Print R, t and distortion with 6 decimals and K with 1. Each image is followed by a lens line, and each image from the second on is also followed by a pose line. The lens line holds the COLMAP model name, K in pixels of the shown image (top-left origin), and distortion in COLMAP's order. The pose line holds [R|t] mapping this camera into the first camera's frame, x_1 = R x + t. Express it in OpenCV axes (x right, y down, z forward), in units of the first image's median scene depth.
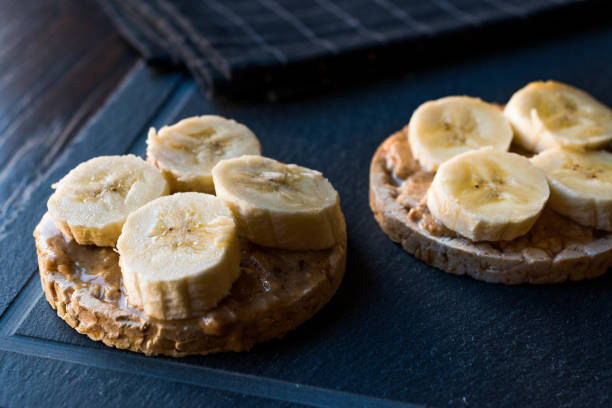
lens RADIAL K [[1194.5, 0, 306.0], [0, 1194.5, 204.0], [0, 0, 1]] dist [0.008871, -0.244480]
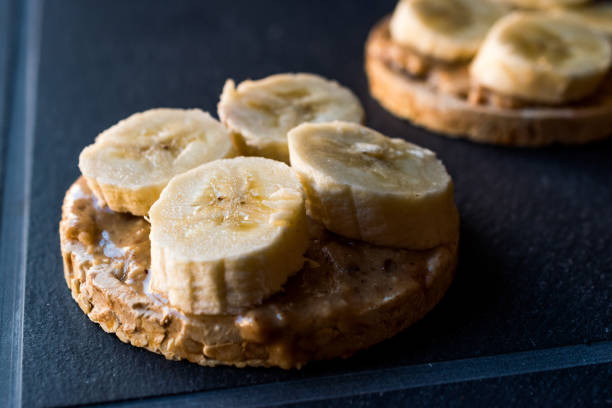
lens RADIAL K [[1194.5, 0, 306.0], [0, 1194.5, 204.0], [0, 0, 1]] dist [0.008871, -0.244480]
pose [[0.980606, 0.096599, -0.170531, 0.070650], [-0.104448, 0.993817, -0.037650, 0.046958], [0.165840, 0.054732, 0.984633, 0.254705]]
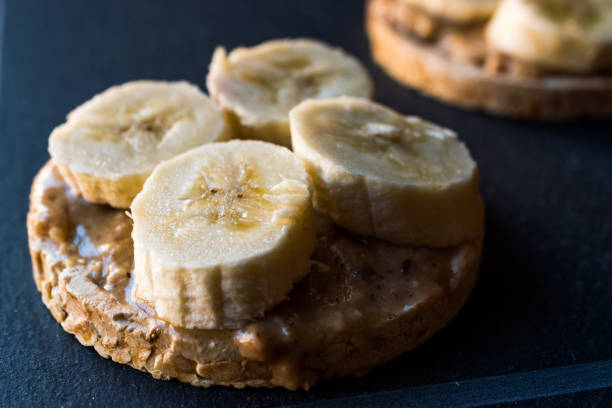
lens RADIAL K [[1194.5, 0, 306.0], [0, 1194.5, 204.0], [0, 0, 1]] dist [0.008871, -0.244480]
pose [[0.984620, 0.102074, -0.141791, 0.031320], [-0.101866, 0.994760, 0.008743, 0.016984], [0.141940, 0.005835, 0.989858, 0.350055]]
